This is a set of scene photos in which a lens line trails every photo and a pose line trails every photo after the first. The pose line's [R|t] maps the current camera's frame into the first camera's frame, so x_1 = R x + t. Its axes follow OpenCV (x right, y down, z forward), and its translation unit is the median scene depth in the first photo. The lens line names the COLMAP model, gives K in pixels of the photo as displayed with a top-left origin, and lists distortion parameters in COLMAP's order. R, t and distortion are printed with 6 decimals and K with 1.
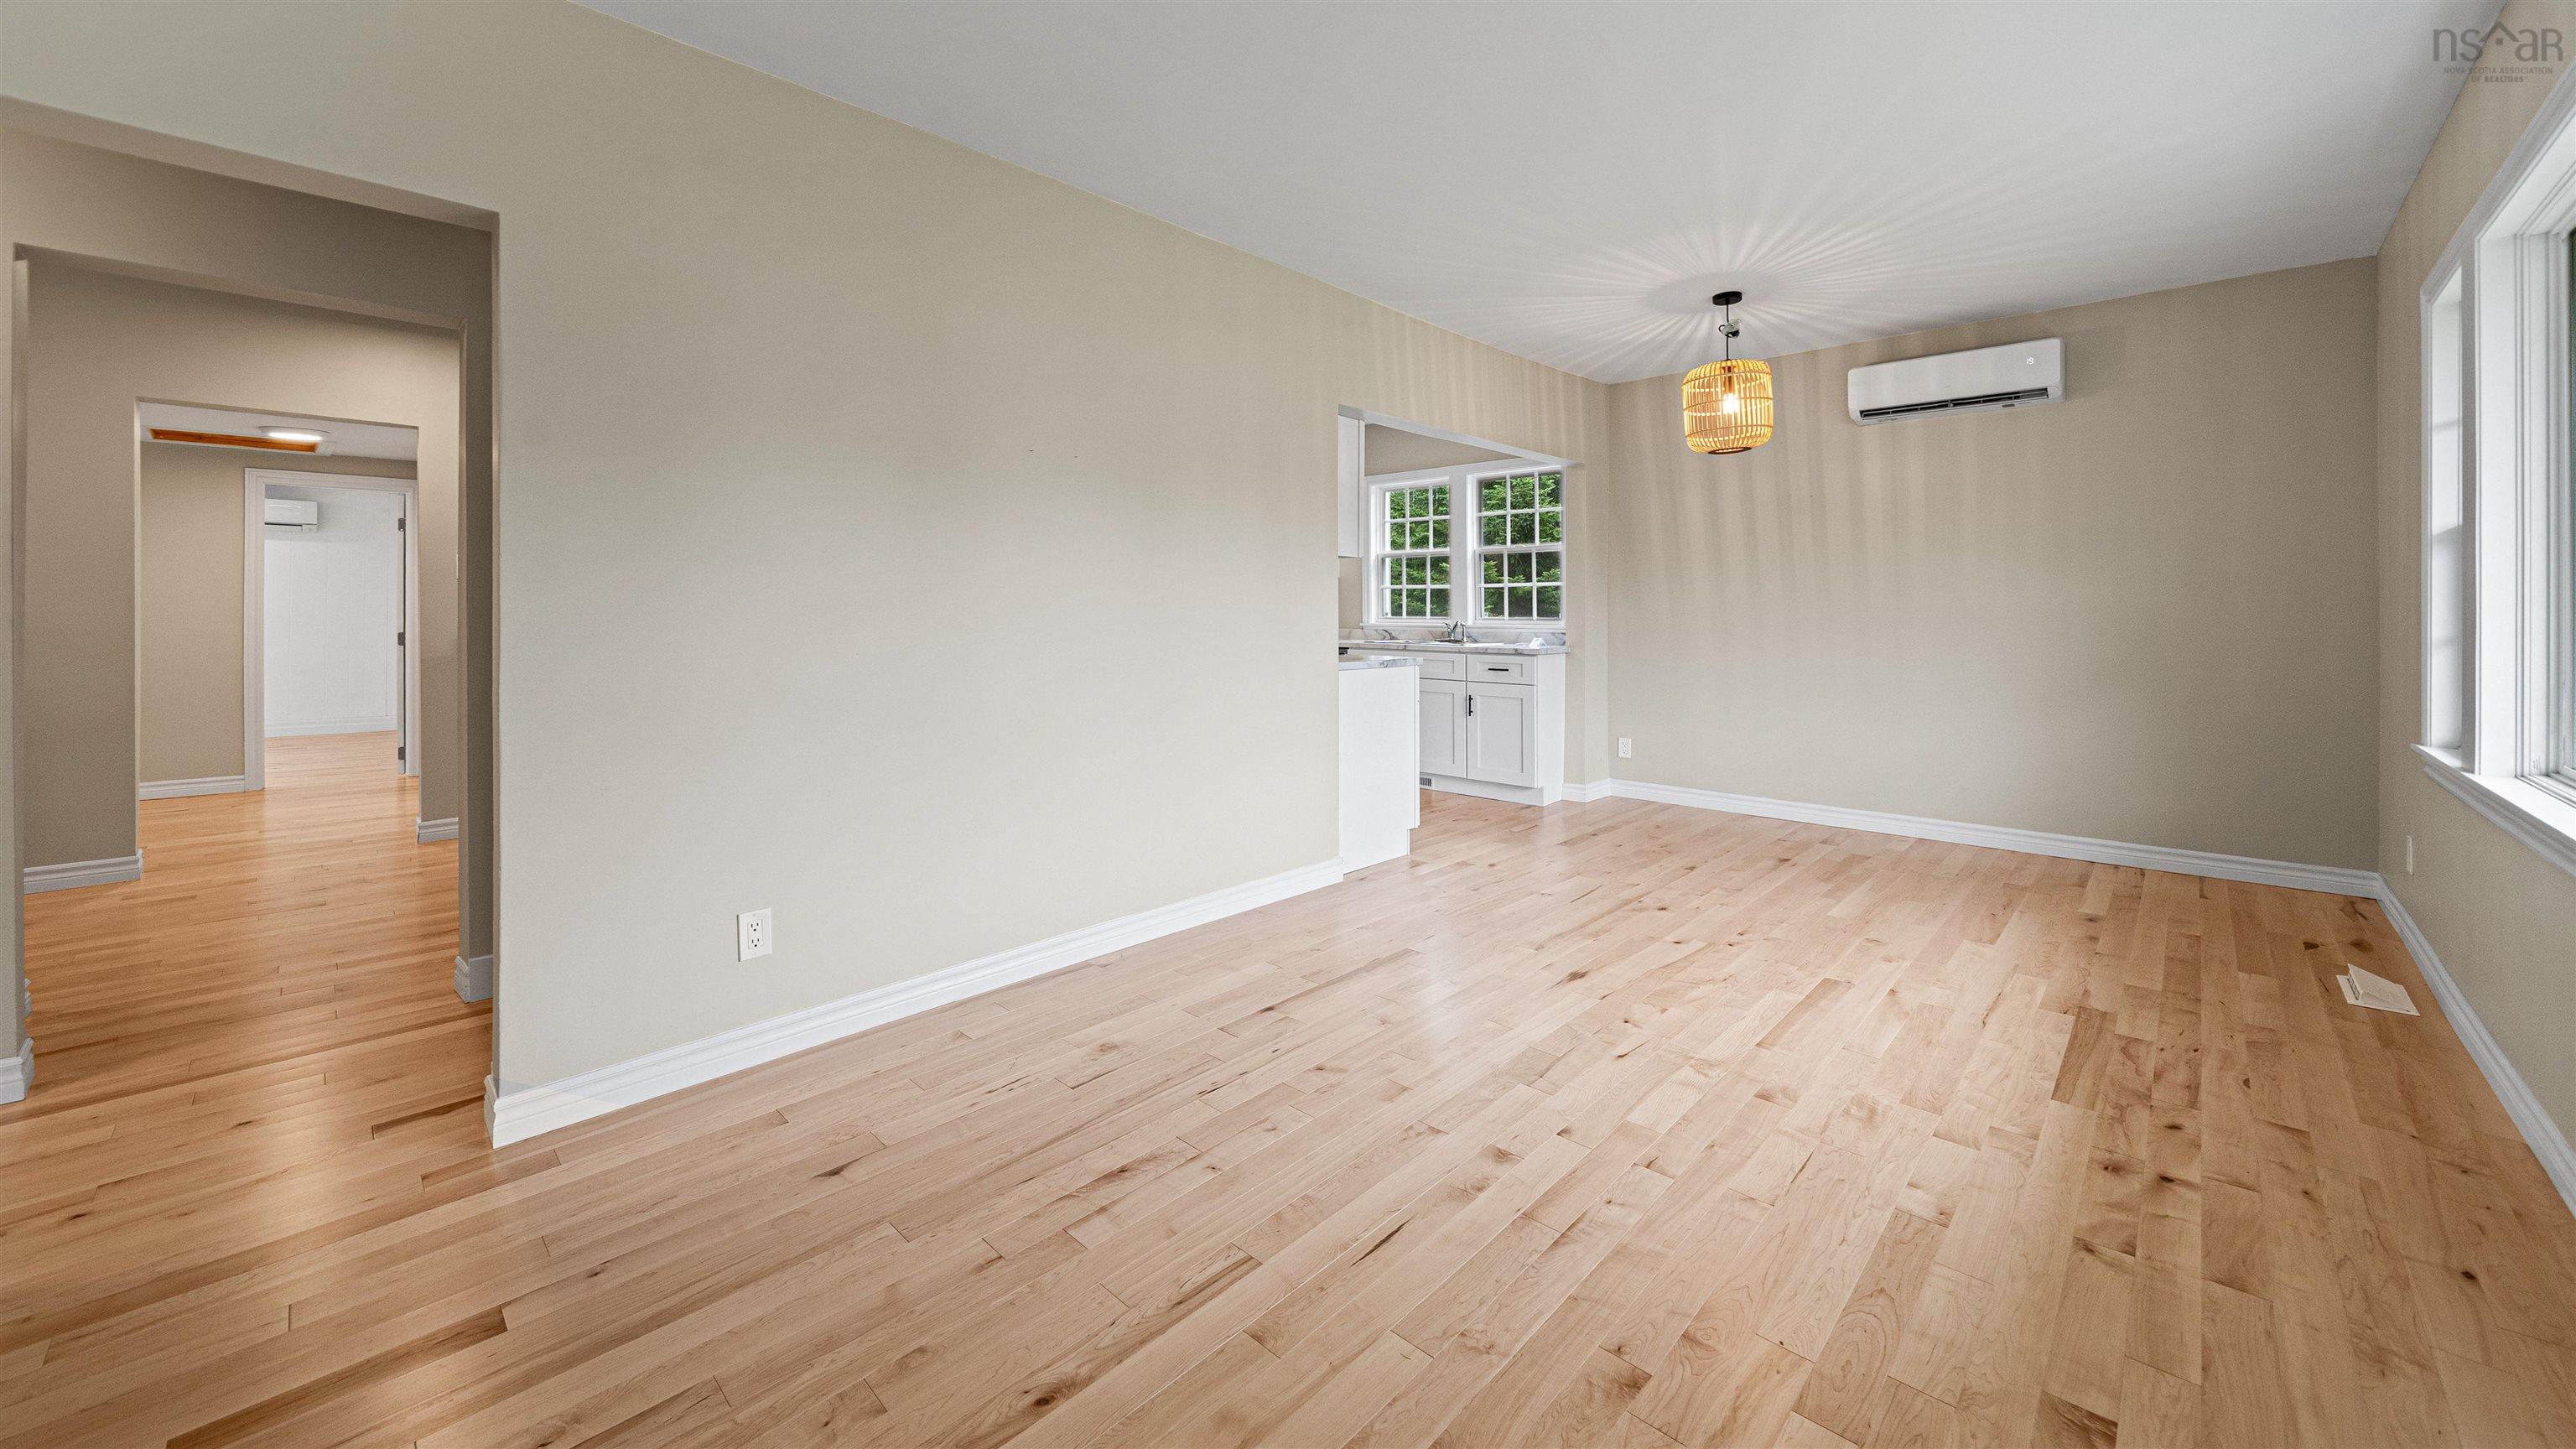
lens RADIAL K [[947.0, 0, 1301.9], [0, 947.0, 610.9], [0, 0, 1]] dist [-0.002015, -0.000045]
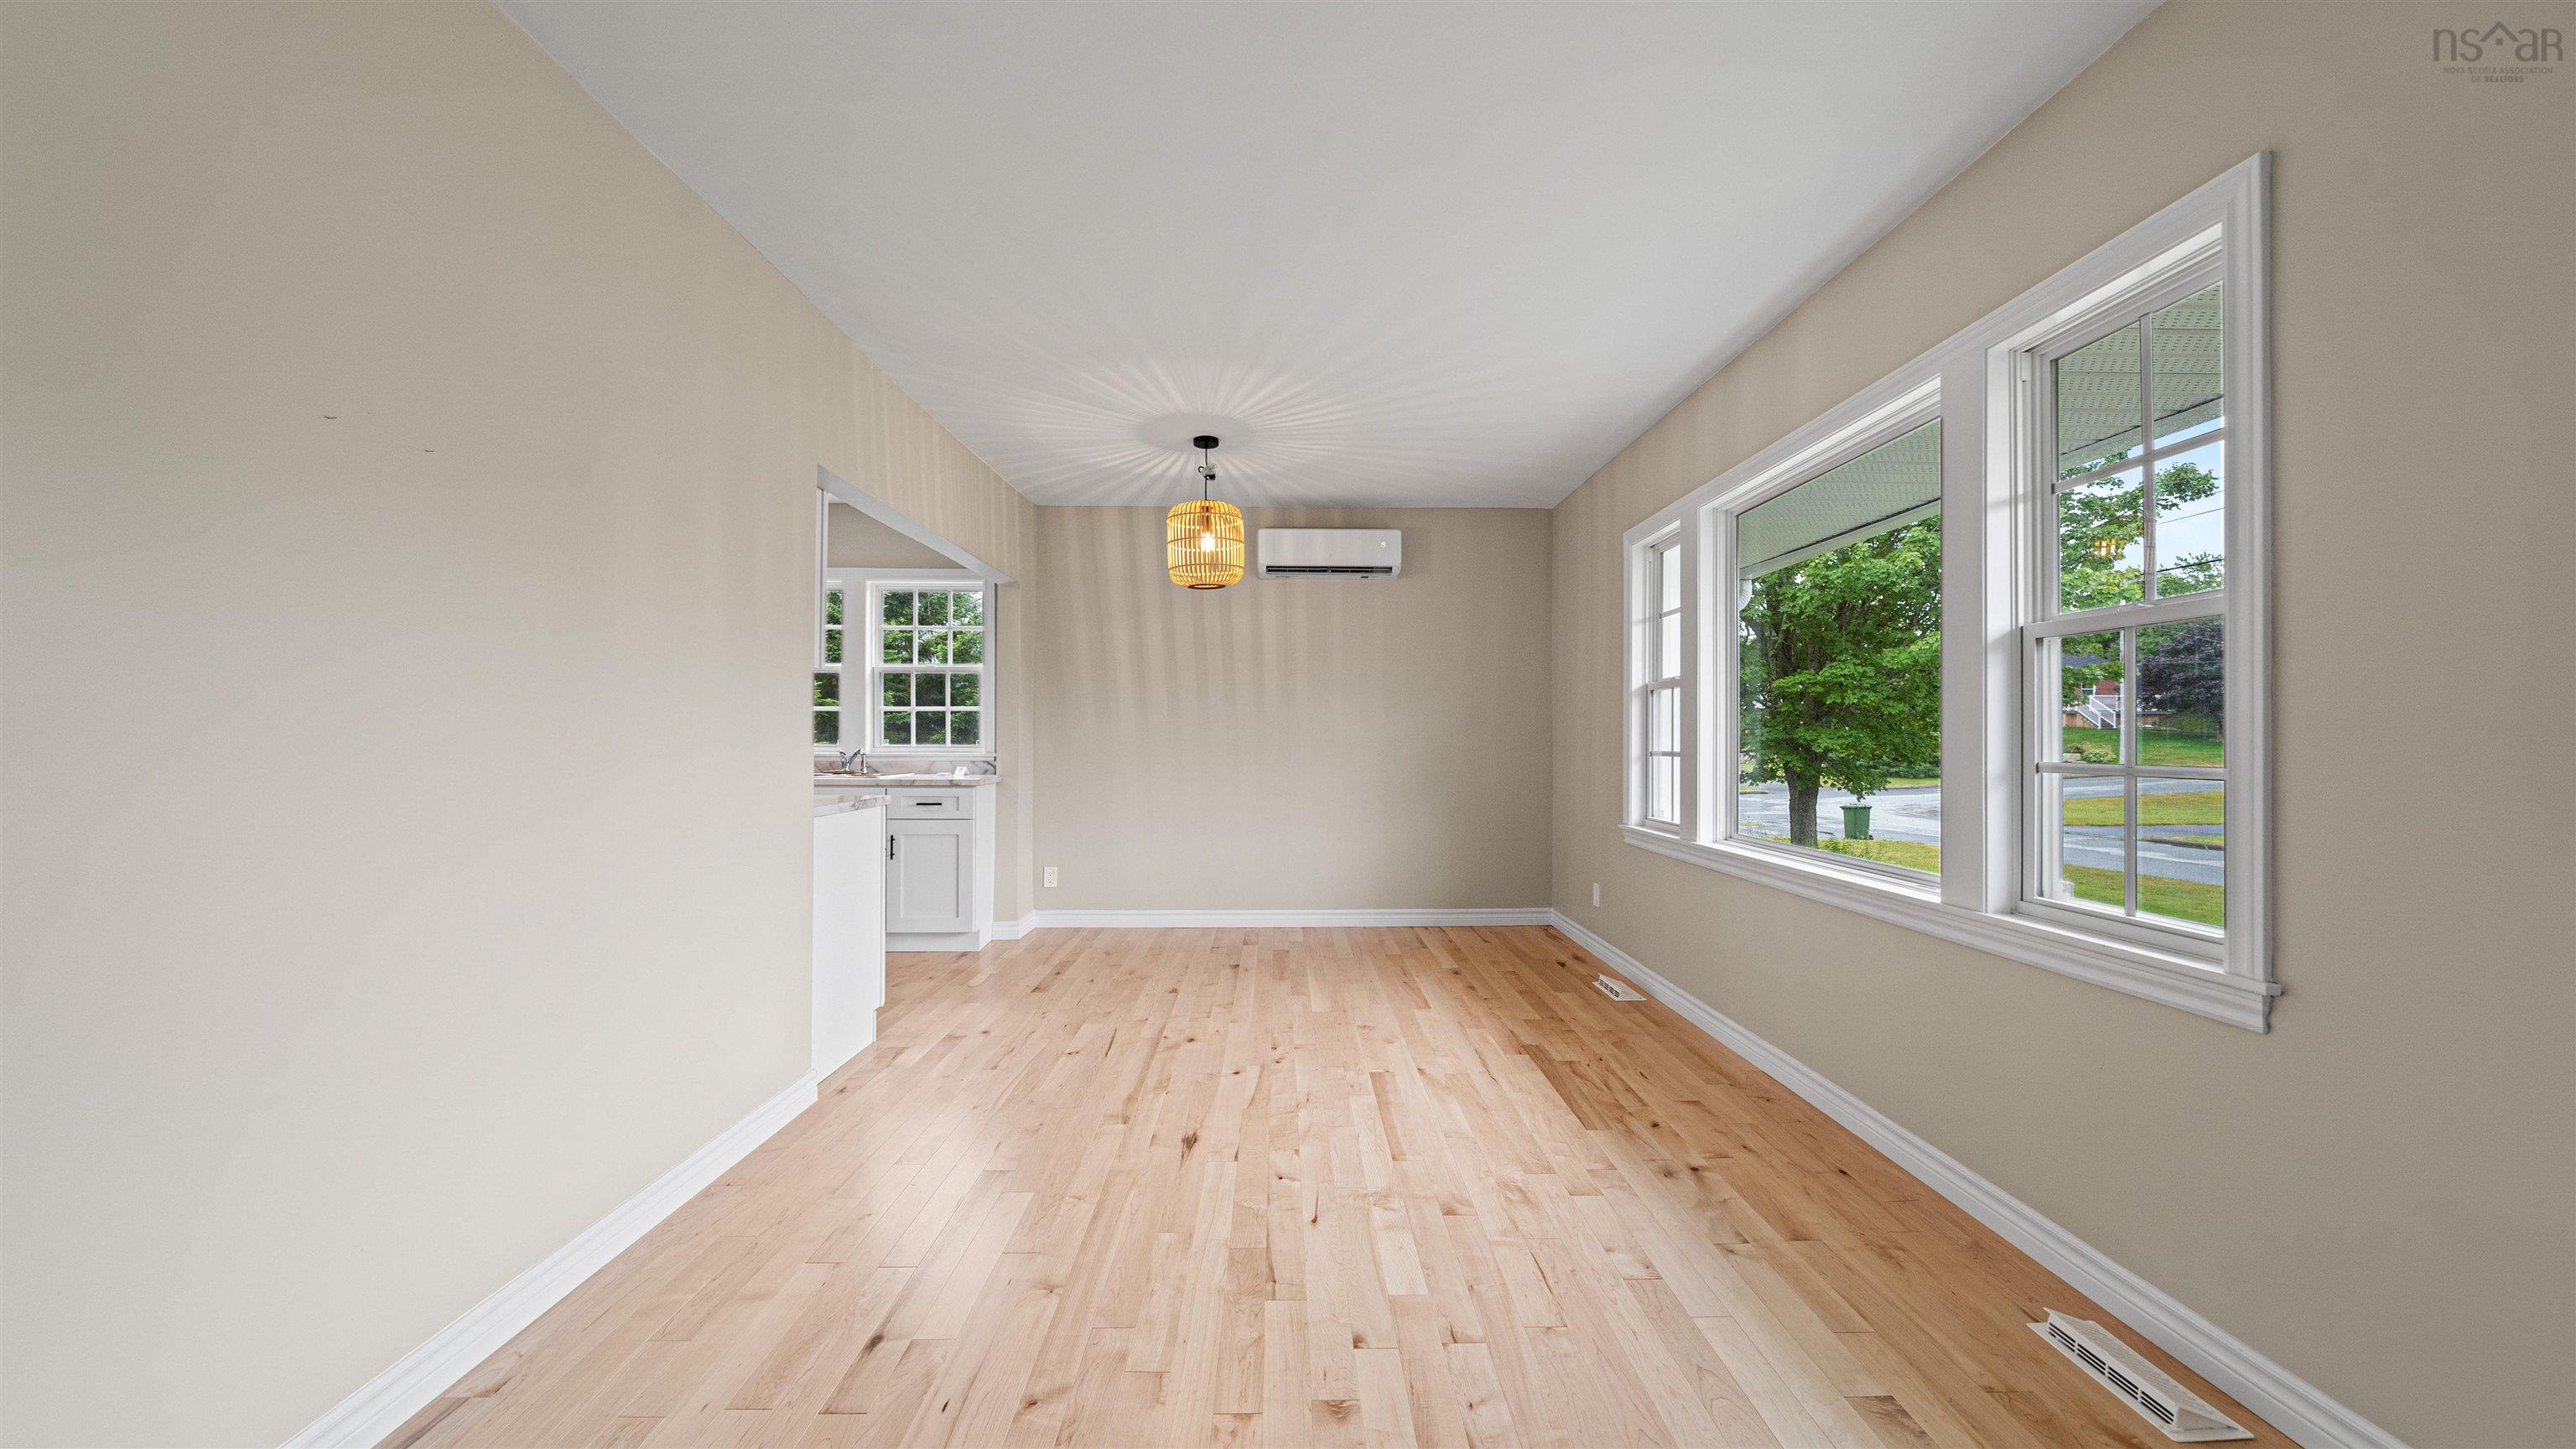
lens RADIAL K [[892.2, 0, 1288.0], [0, 892.2, 724.5], [0, 0, 1]] dist [-0.002051, -0.000108]
pose [[0.722038, 0.010666, 0.691771, -0.183338], [-0.002263, 0.999912, -0.013055, -0.002809], [-0.691850, 0.007861, 0.721998, 0.240394]]
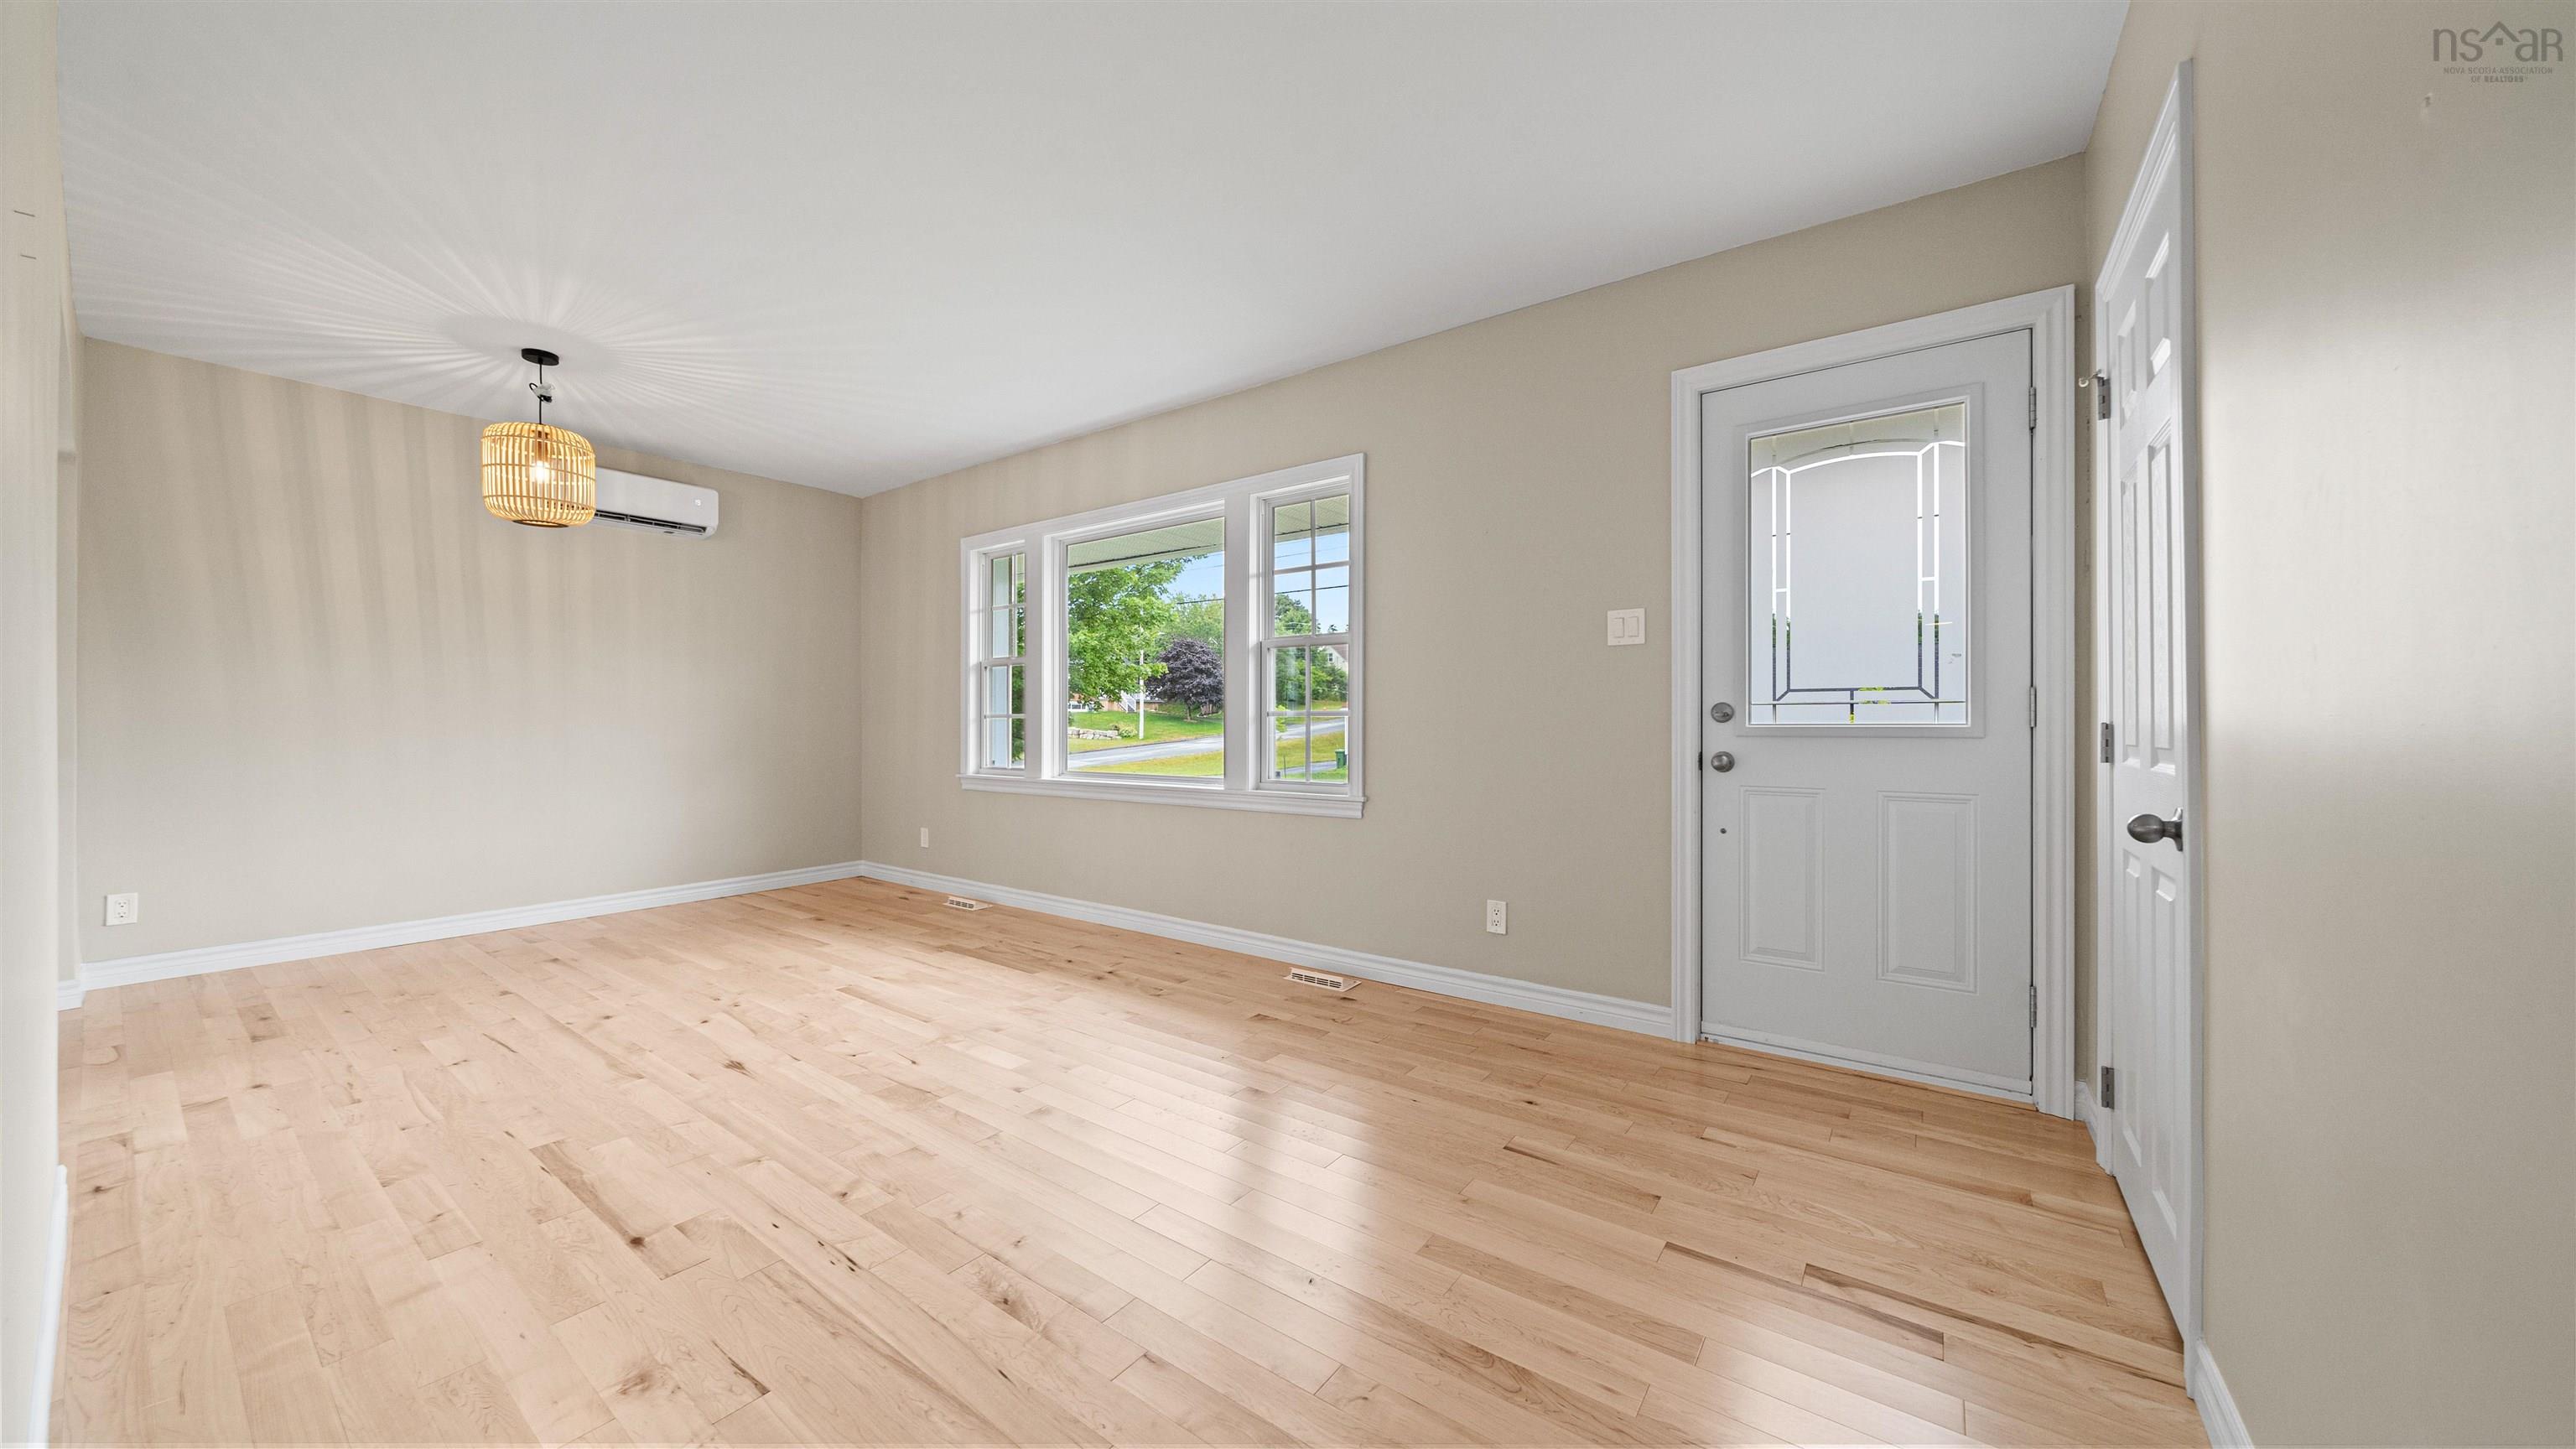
lens RADIAL K [[872.1, 0, 1288.0], [0, 872.1, 724.5], [0, 0, 1]] dist [-0.000504, -0.000077]
pose [[-0.115653, -0.006651, 0.993267, -0.512608], [-0.000548, 0.999978, 0.006632, 0.020864], [-0.993289, 0.000222, -0.115654, 0.412182]]
